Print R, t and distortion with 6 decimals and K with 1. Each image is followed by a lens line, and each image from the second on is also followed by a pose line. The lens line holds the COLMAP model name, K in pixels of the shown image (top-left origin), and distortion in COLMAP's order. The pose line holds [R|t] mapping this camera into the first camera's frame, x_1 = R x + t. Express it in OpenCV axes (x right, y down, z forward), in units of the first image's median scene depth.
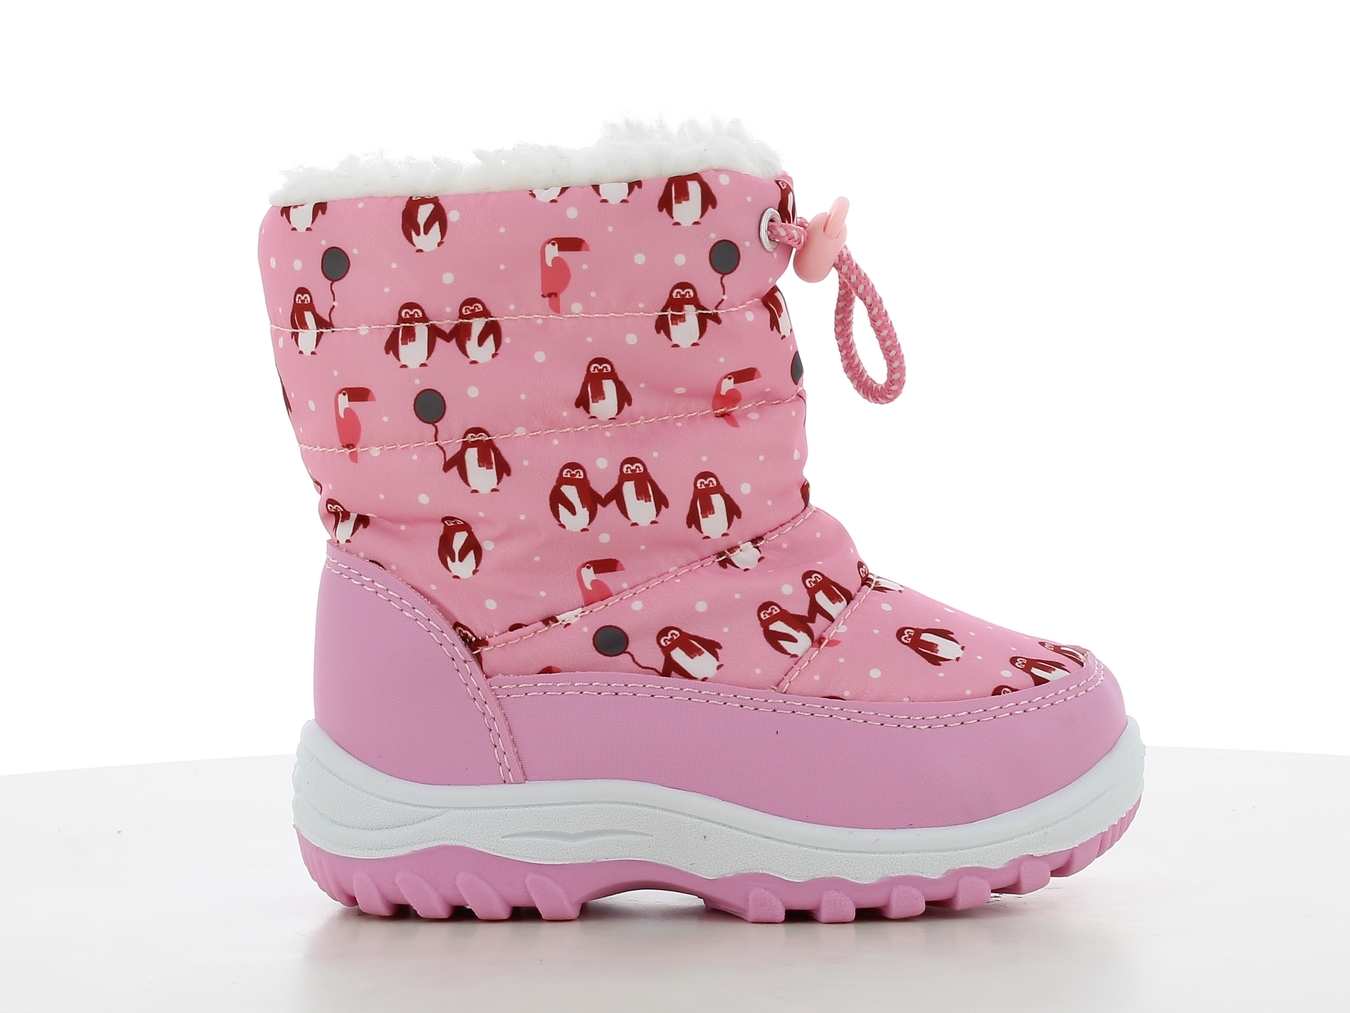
lens RADIAL K [[2775.2, 0, 675.0], [0, 2775.2, 506.5], [0, 0, 1]] dist [0.004076, -0.193853]
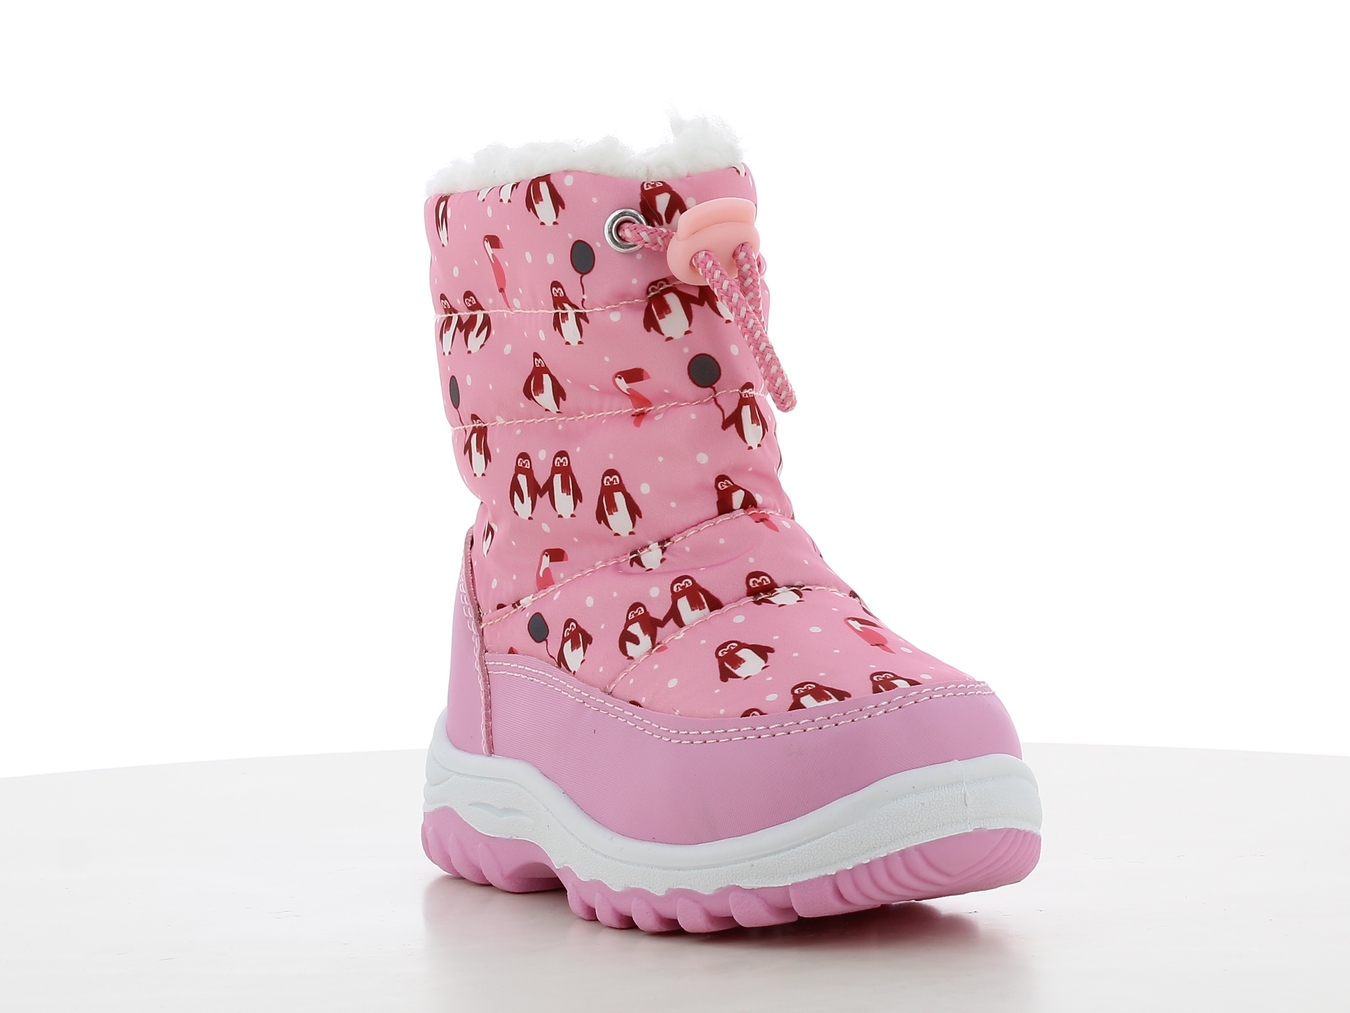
lens RADIAL K [[2715.6, 0, 675.0], [0, 2715.6, 506.5], [0, 0, 1]] dist [-0.016227, -0.036960]
pose [[0.835696, 0.072223, -0.544423, 0.567584], [-0.068390, 0.997285, 0.027320, -0.027511], [0.544918, 0.014401, 0.838366, 0.182924]]
